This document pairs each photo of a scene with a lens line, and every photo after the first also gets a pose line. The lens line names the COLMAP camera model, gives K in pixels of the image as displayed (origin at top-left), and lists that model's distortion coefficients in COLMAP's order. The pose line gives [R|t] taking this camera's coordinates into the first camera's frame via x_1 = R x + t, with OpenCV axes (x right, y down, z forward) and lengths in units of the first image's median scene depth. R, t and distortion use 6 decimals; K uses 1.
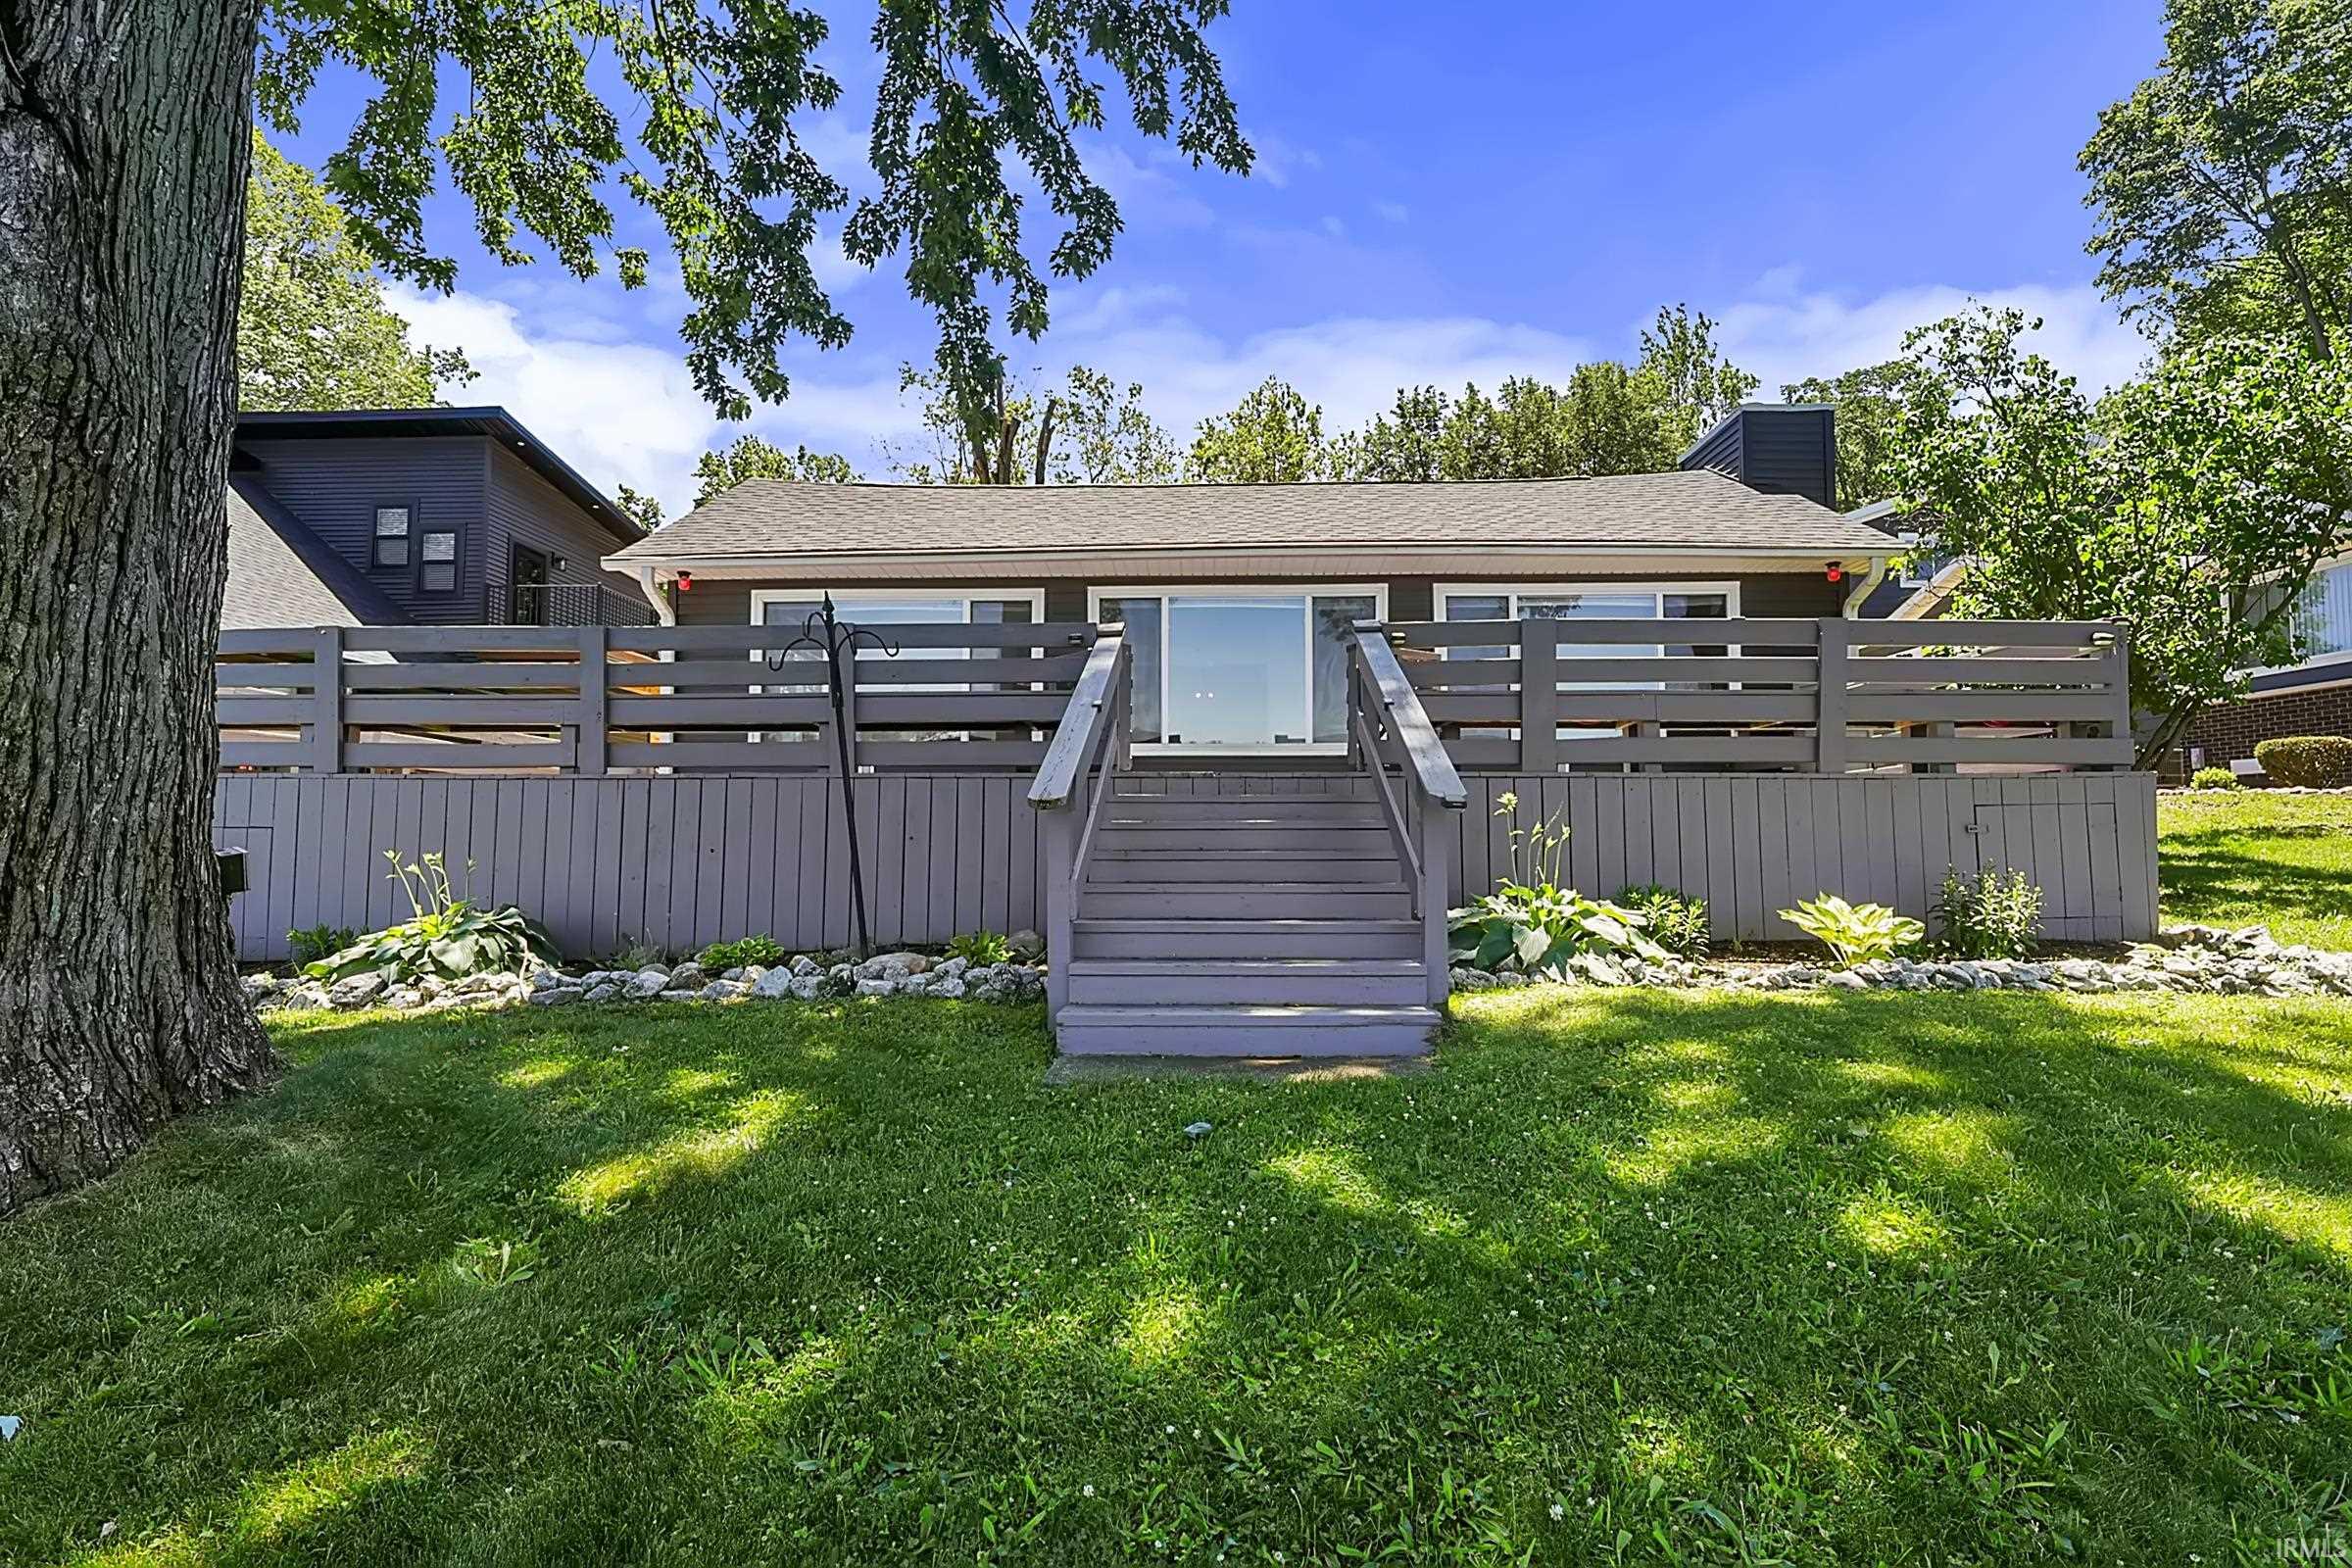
lens RADIAL K [[1093.9, 0, 1172.9], [0, 1093.9, 776.5], [0, 0, 1]] dist [0.001866, 0.005564]
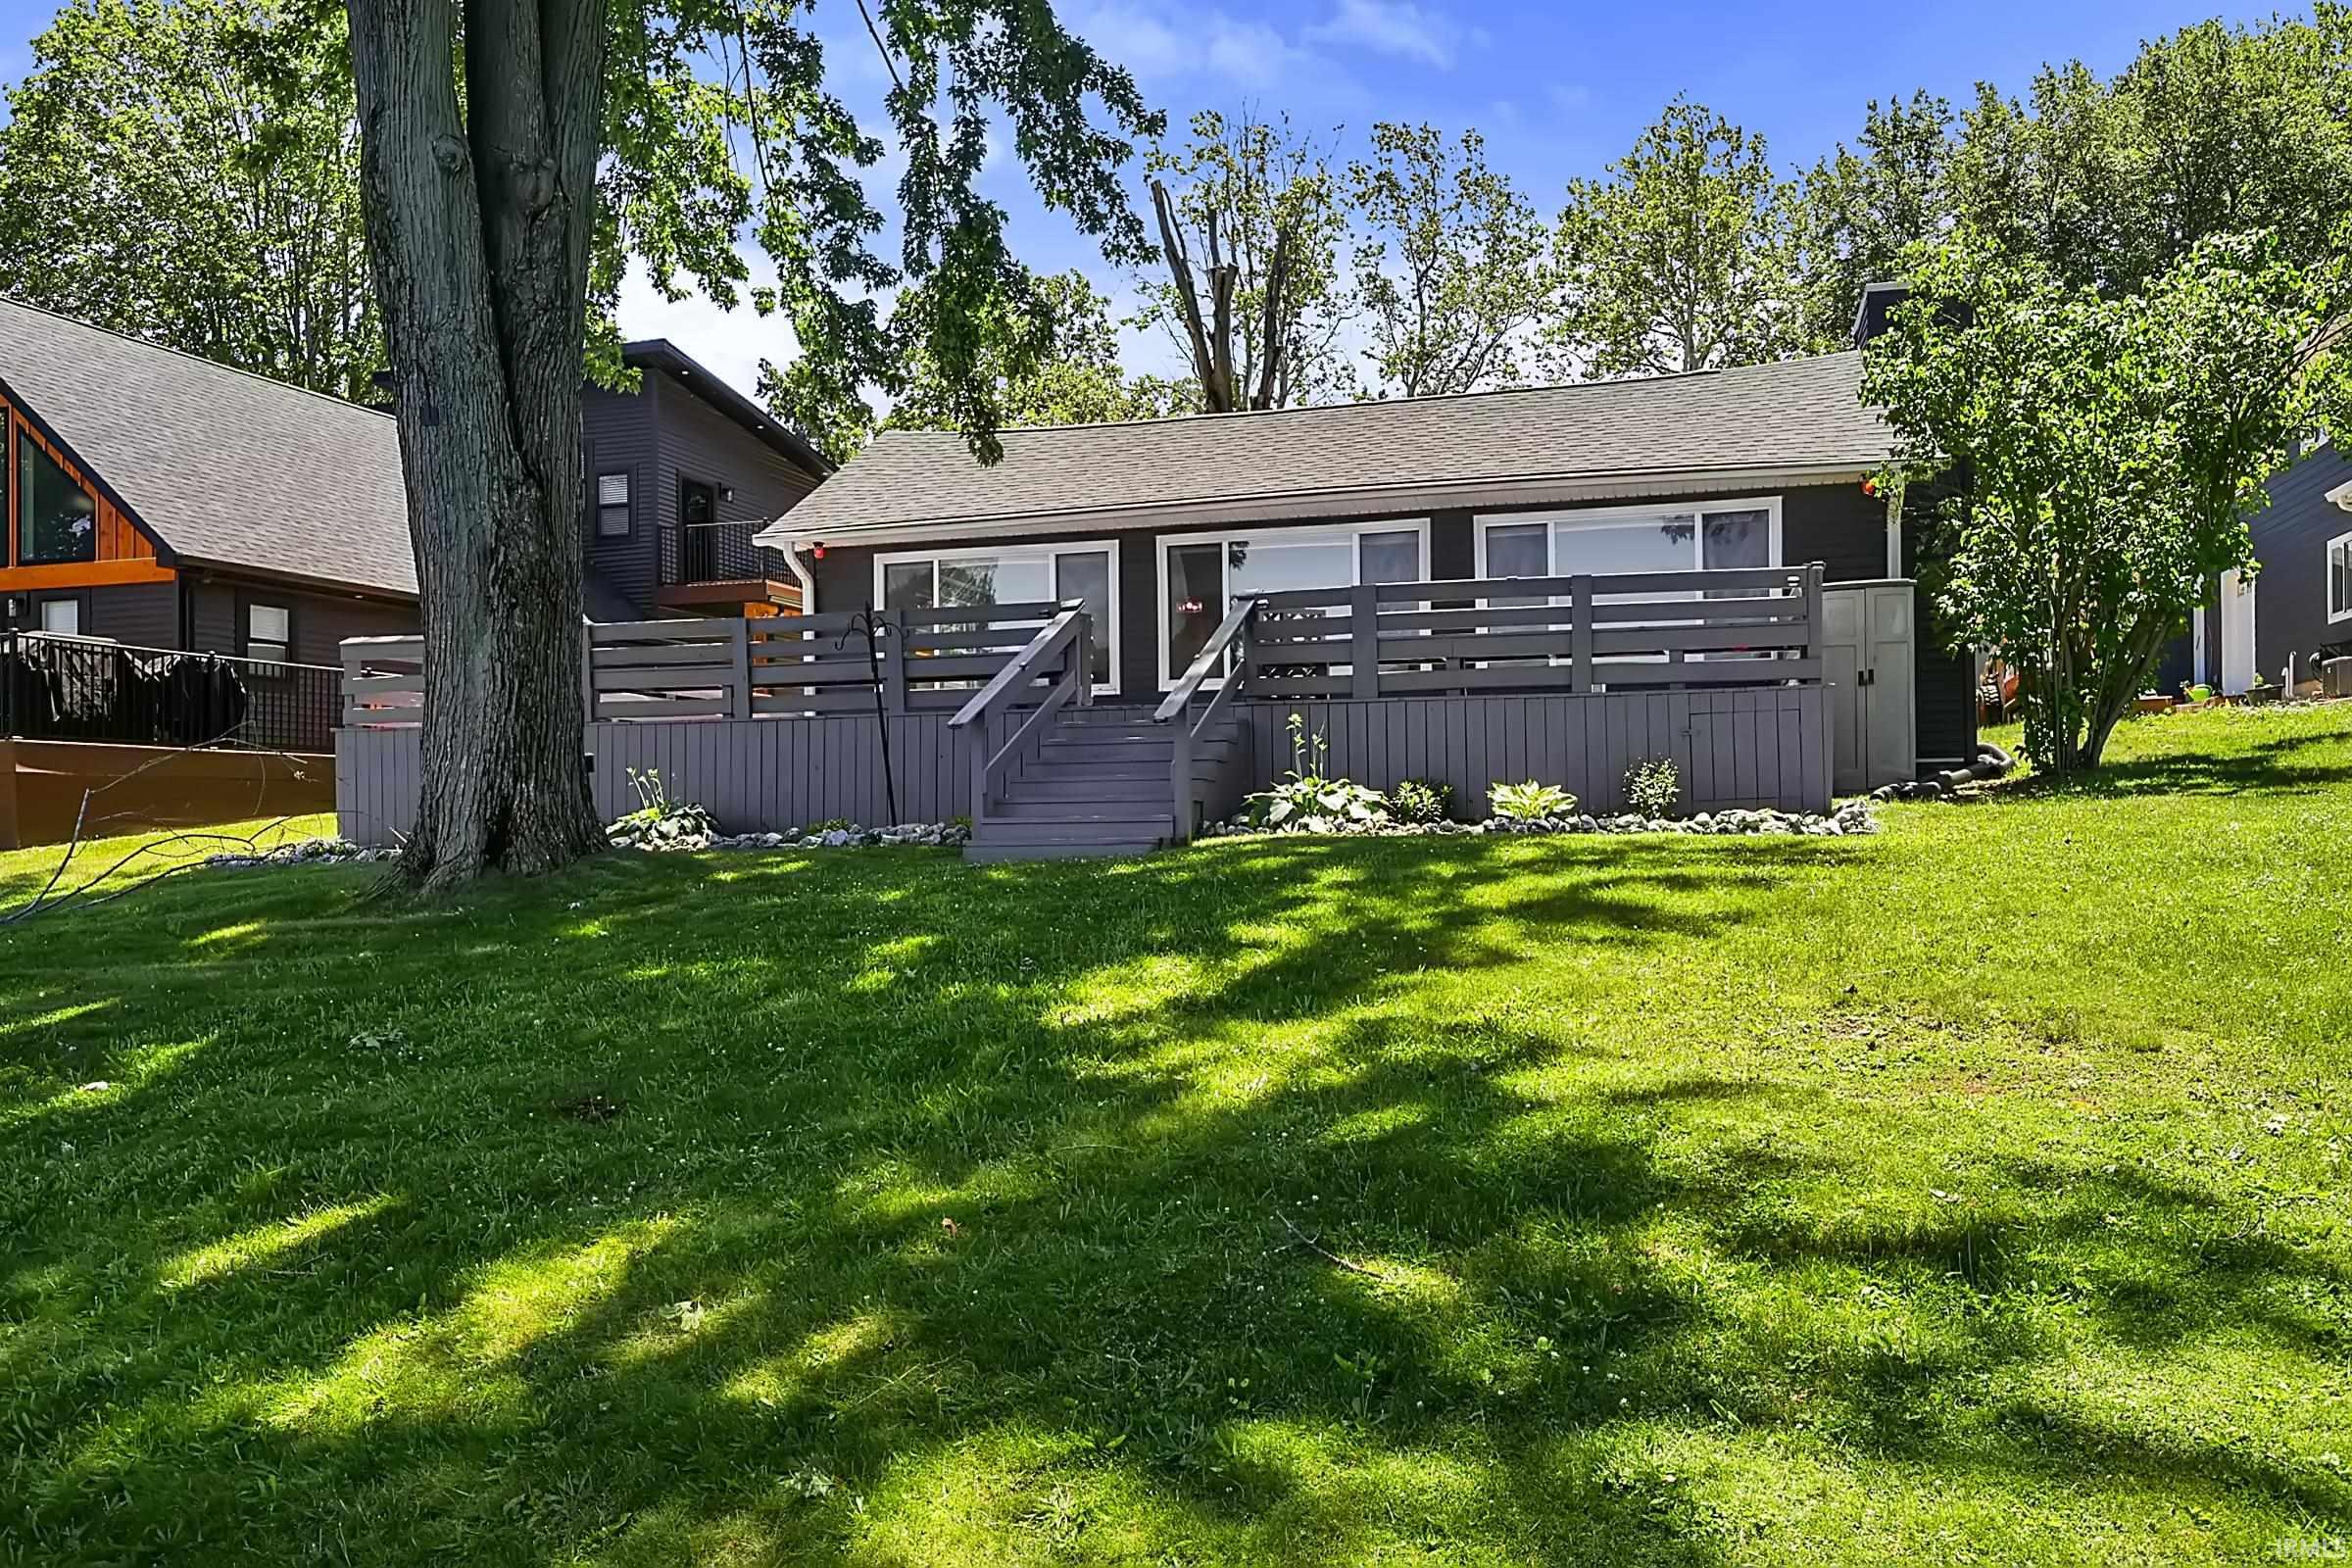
lens RADIAL K [[1731.8, 0, 1177.5], [0, 1731.8, 789.2], [0, 0, 1]] dist [0.021484, 0.002952]
pose [[0.964019, -0.016552, -0.265317, 0.439204], [0.028047, 0.998822, 0.039597, 0.011030], [0.264349, -0.045613, 0.963348, -0.738614]]
